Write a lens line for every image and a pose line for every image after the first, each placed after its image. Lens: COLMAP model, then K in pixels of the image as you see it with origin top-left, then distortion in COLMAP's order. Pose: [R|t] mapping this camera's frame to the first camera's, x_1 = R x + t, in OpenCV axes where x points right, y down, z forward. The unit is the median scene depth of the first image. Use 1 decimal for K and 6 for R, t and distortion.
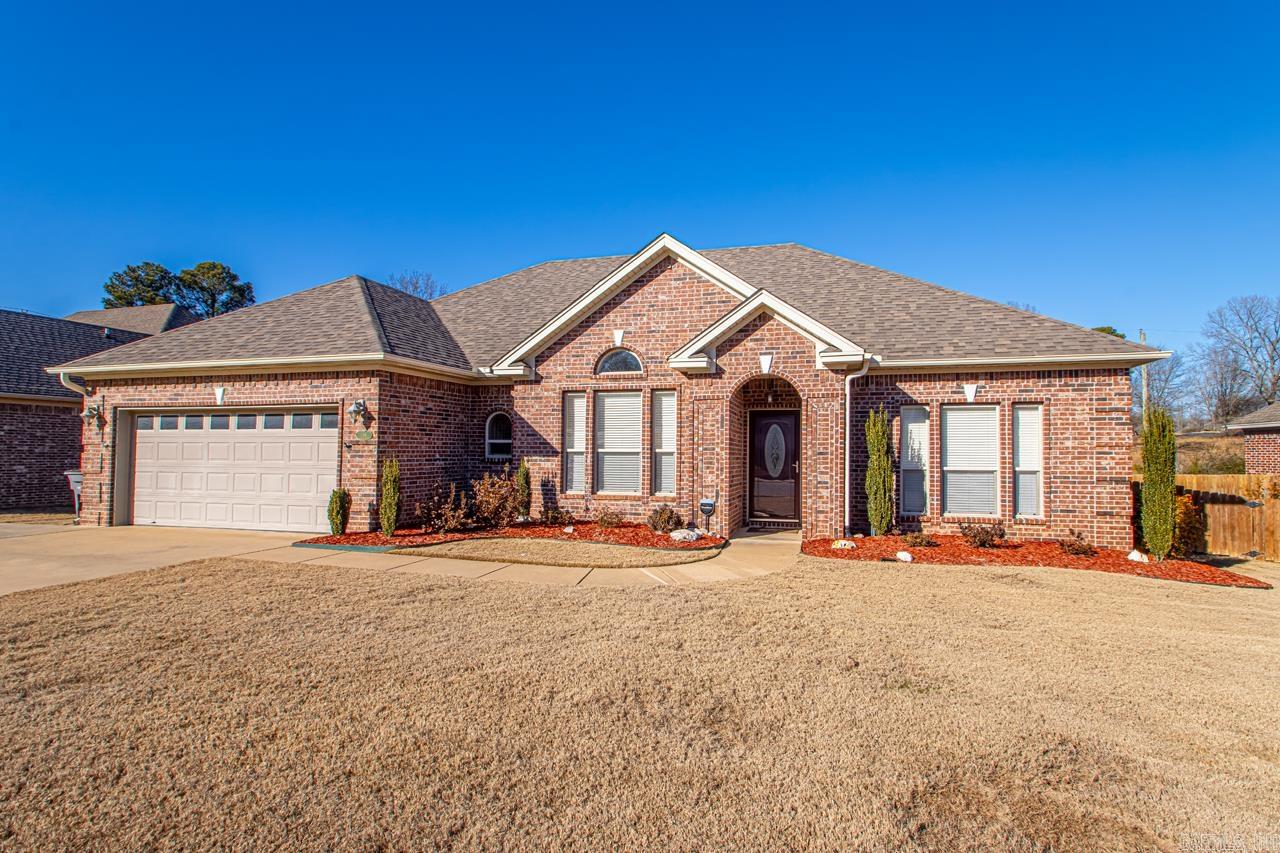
lens RADIAL K [[673.6, 0, 521.5], [0, 673.6, 419.3], [0, 0, 1]] dist [-0.003594, -0.000556]
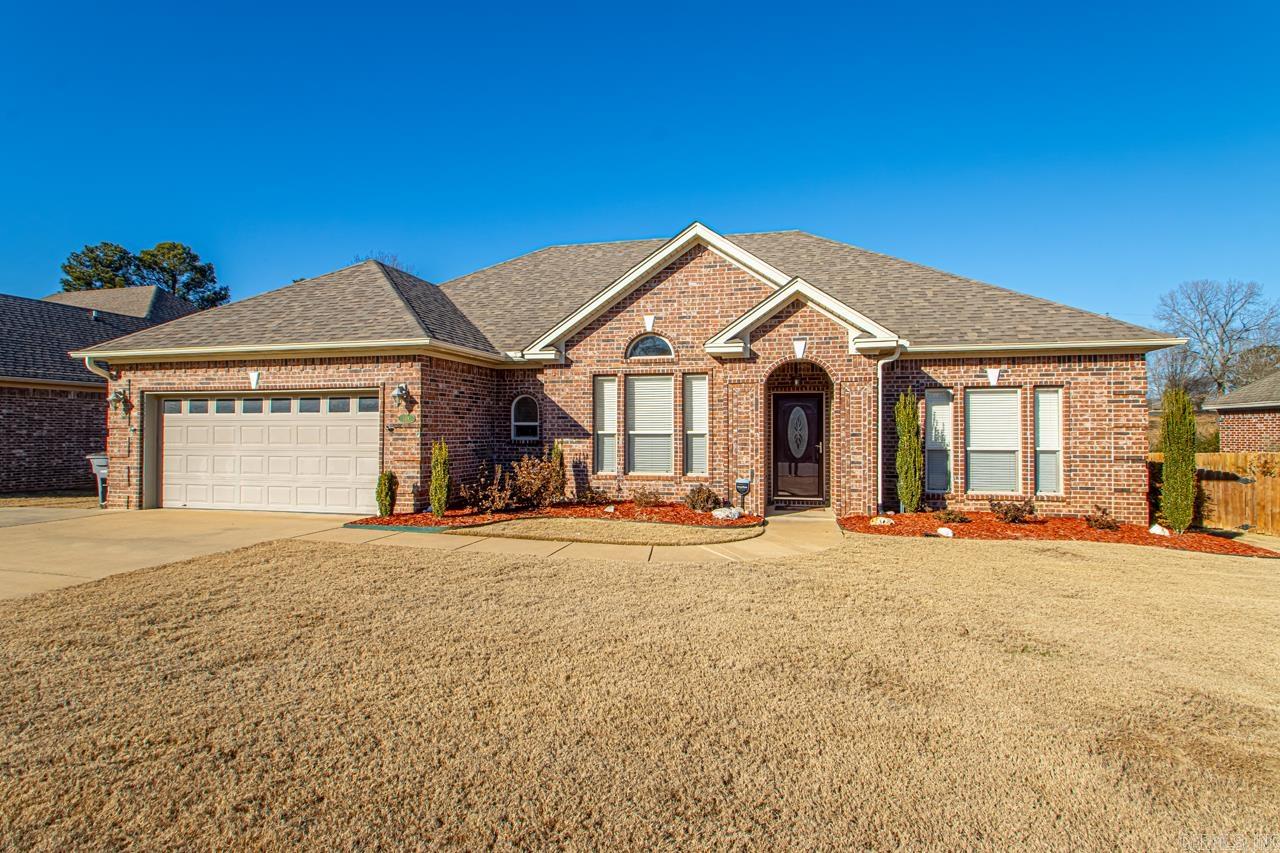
lens RADIAL K [[672.0, 0, 493.2], [0, 672.0, 405.3], [0, 0, 1]] dist [-0.002279, -0.000697]
pose [[0.999536, -0.002914, 0.030312, -0.132290], [0.002660, 0.999961, 0.008415, -0.004847], [-0.030336, -0.008330, 0.999505, -0.023643]]
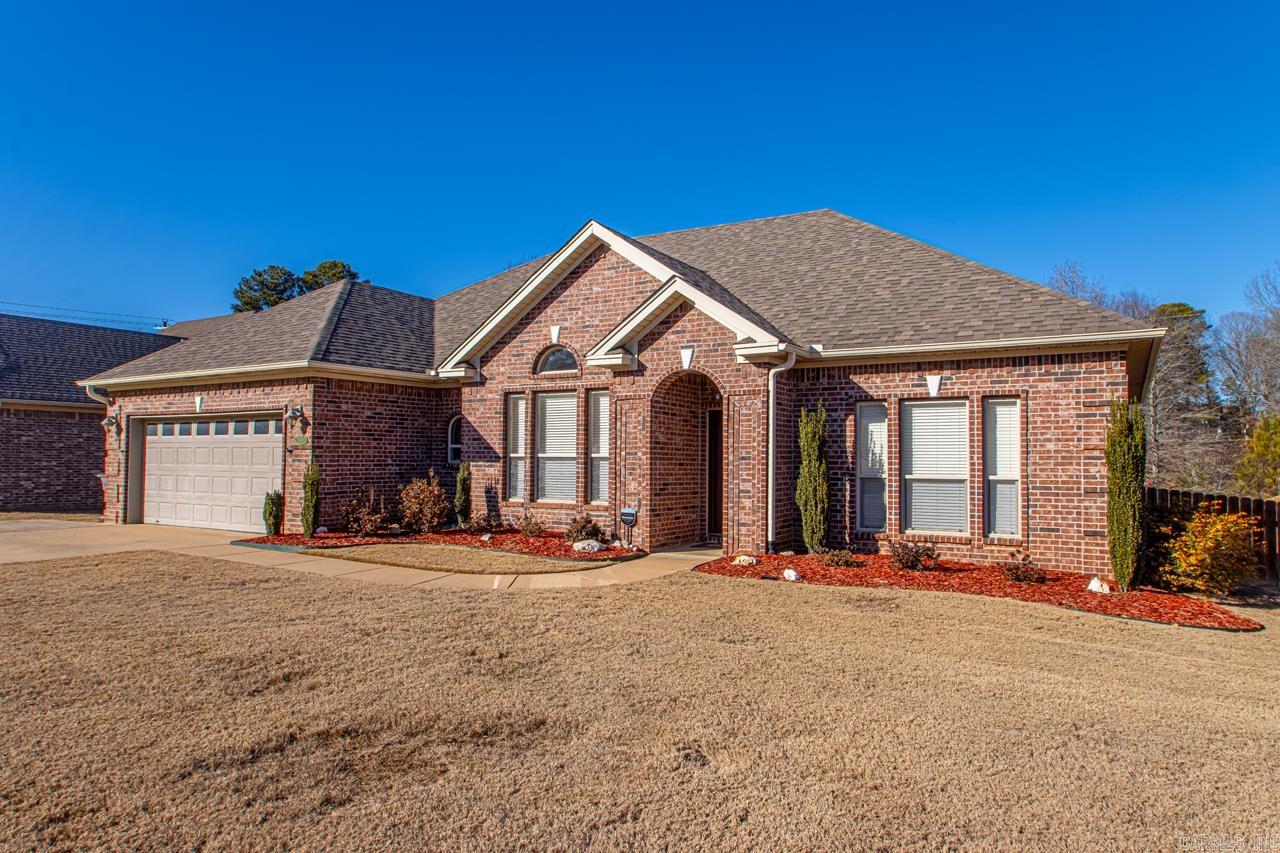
lens RADIAL K [[786.5, 0, 470.3], [0, 786.5, 412.7], [0, 0, 1]] dist [-0.010026, -0.021284]
pose [[0.957990, -0.014402, -0.286440, 0.356698], [0.010775, 0.999841, -0.014234, 0.001503], [0.286599, 0.010550, 0.957993, -0.079422]]
